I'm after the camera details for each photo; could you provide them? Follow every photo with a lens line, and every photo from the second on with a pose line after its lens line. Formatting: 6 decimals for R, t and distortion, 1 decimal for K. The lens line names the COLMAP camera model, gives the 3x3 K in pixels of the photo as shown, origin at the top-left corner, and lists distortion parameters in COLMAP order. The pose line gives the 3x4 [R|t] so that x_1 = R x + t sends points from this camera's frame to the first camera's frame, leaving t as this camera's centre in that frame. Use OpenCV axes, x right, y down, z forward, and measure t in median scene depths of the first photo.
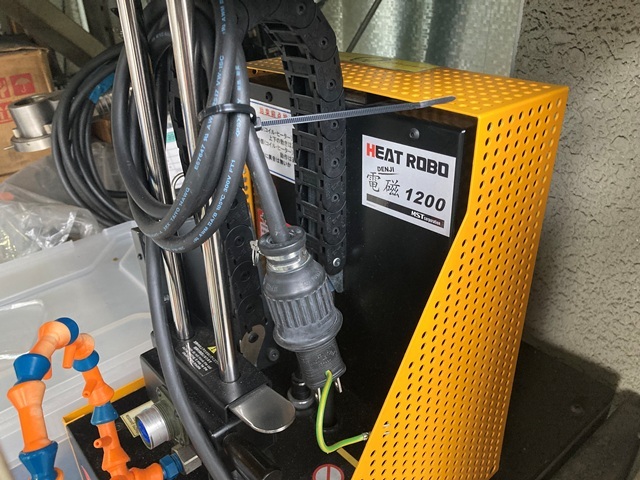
lens RADIAL K [[534.9, 0, 319.4], [0, 534.9, 255.2], [0, 0, 1]] dist [0.055697, -0.065053]
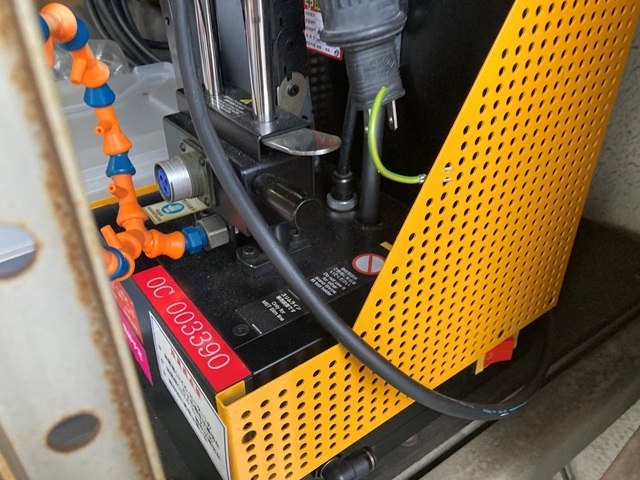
lens RADIAL K [[551.3, 0, 331.8], [0, 551.3, 240.4], [0, 0, 1]] dist [-0.003296, 0.009871]
pose [[0.997388, 0.059062, -0.041577, -0.011590], [-0.055009, 0.994177, 0.092662, 0.307541], [0.046808, -0.090133, 0.994829, 0.109427]]
